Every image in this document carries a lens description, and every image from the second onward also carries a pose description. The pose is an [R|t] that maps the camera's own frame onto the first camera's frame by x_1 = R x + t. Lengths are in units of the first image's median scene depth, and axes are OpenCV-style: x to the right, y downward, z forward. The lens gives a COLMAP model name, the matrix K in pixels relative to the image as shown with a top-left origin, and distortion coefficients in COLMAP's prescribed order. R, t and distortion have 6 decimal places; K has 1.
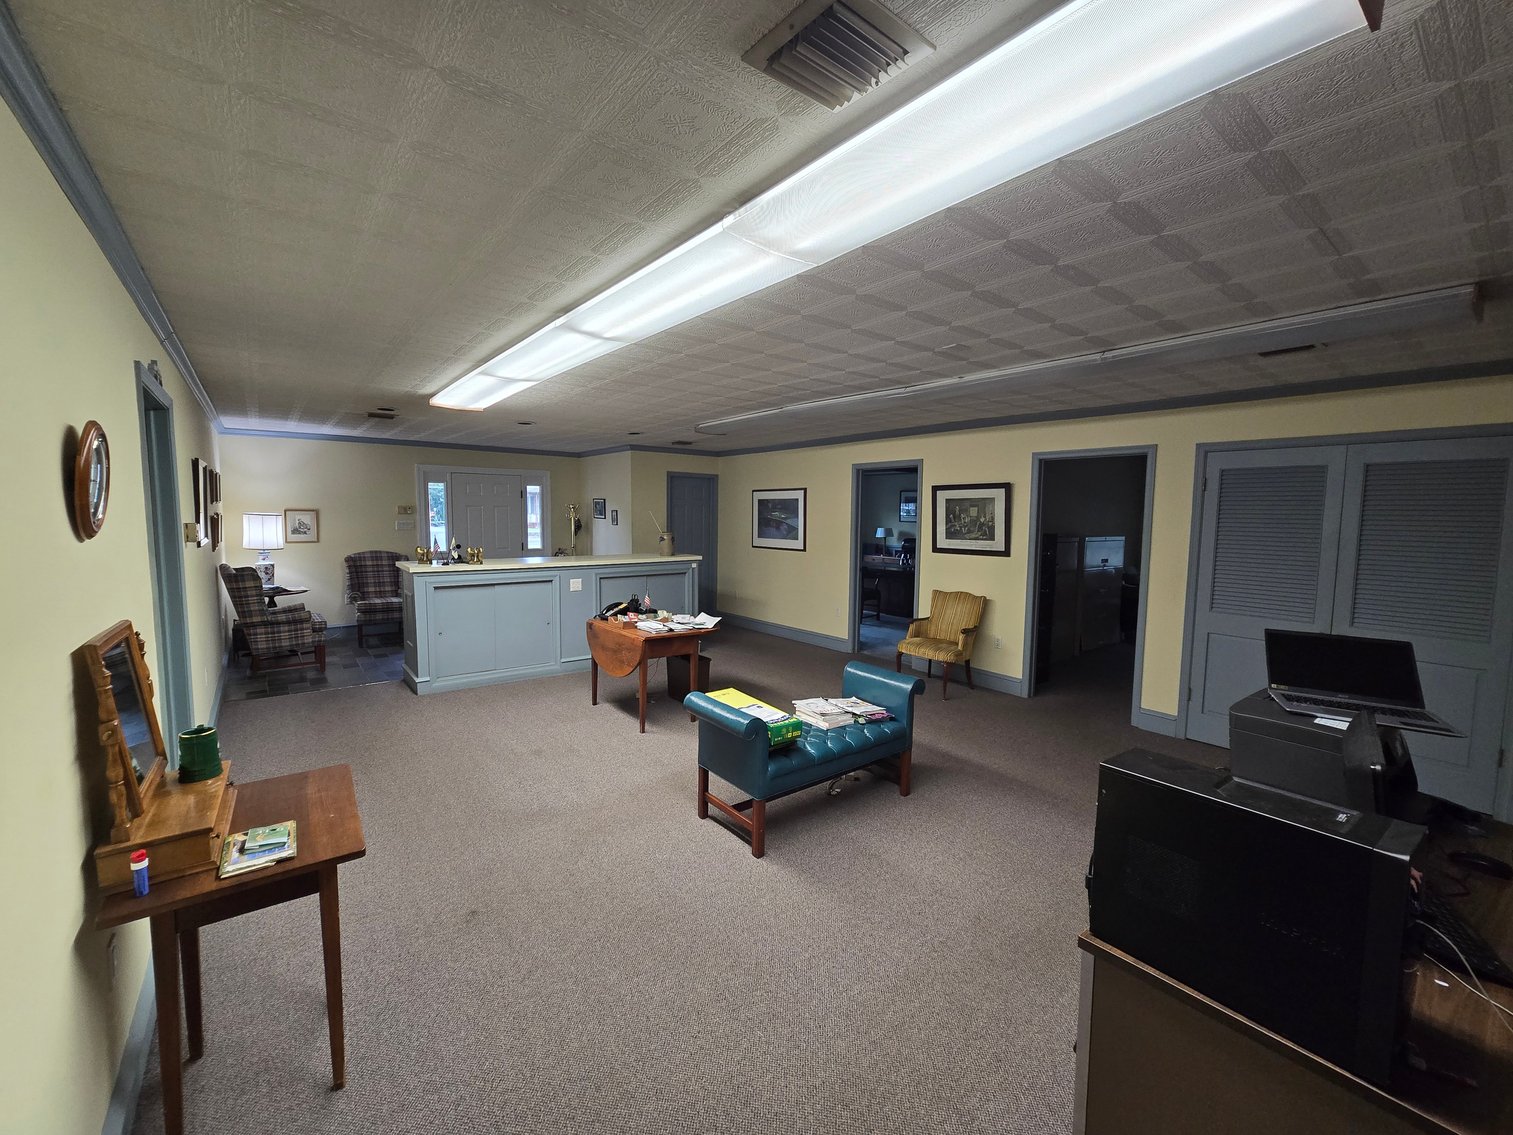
lens RADIAL K [[621.5, 0, 751.7], [0, 621.5, 565.8], [0, 0, 1]] dist [-0.000017, 0.002494]
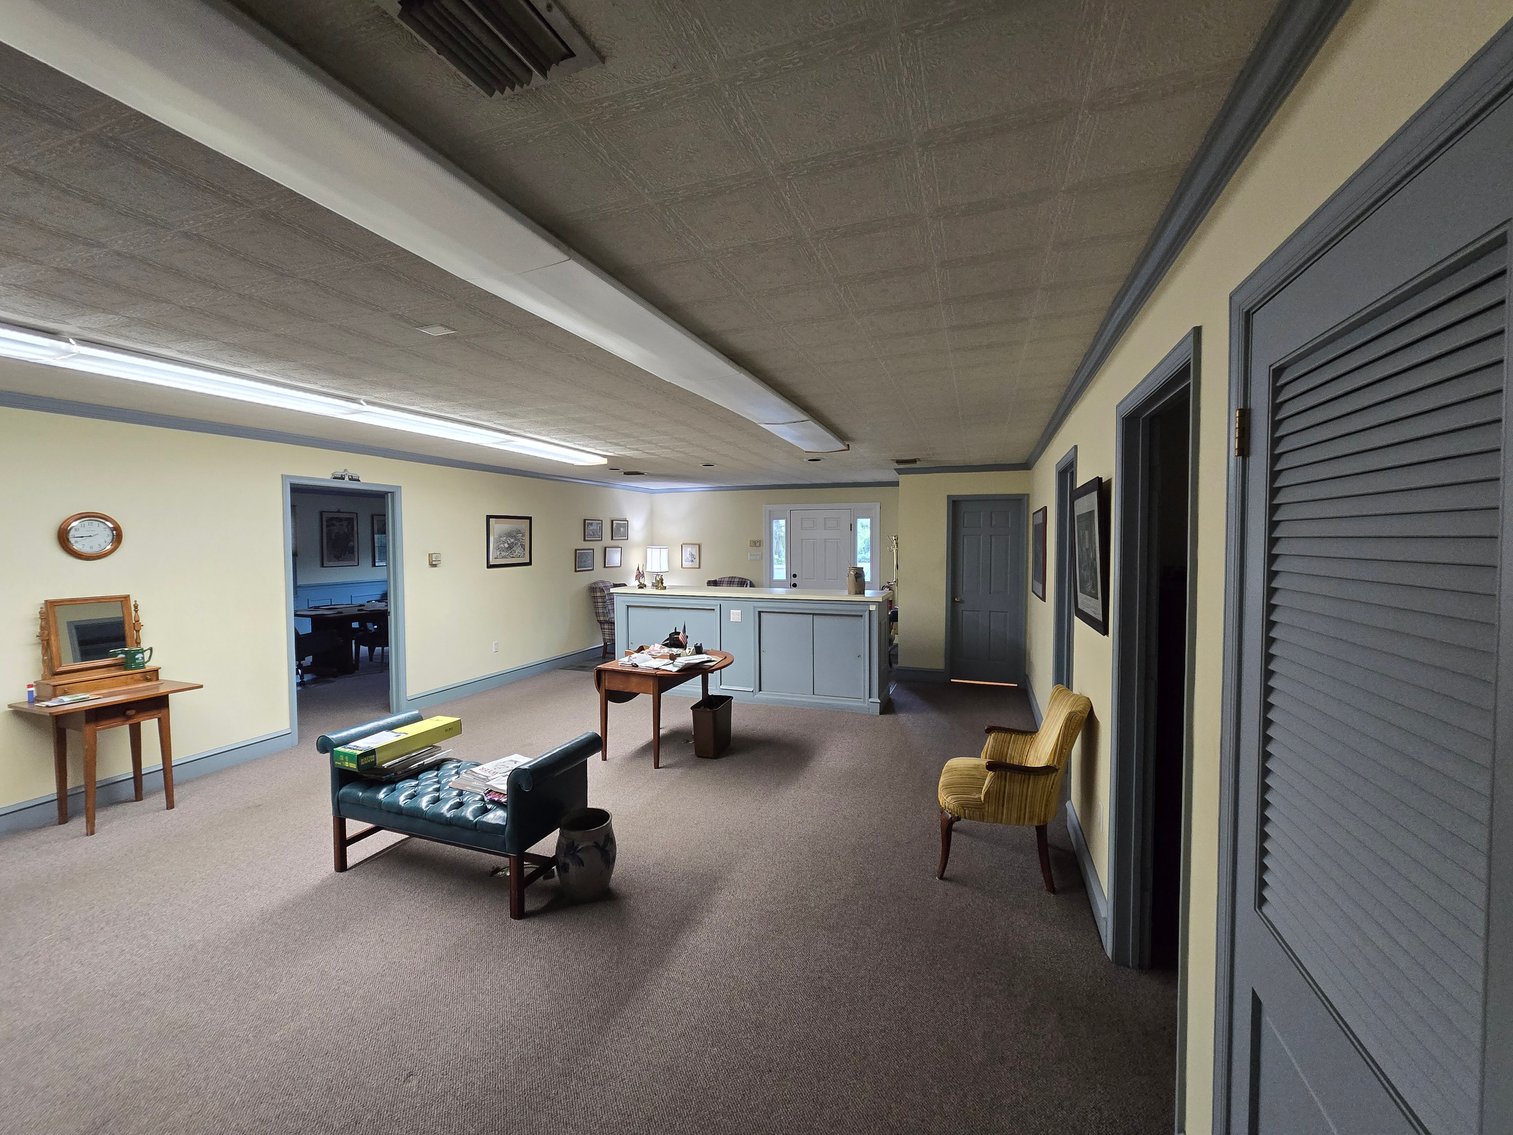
lens RADIAL K [[621.5, 0, 751.7], [0, 621.5, 565.8], [0, 0, 1]] dist [-0.000017, 0.002494]
pose [[0.517493, 0.023278, -0.855371, 0.520634], [-0.067604, 0.997617, -0.013751, -0.033603], [0.853013, 0.064943, 0.517833, 0.418484]]
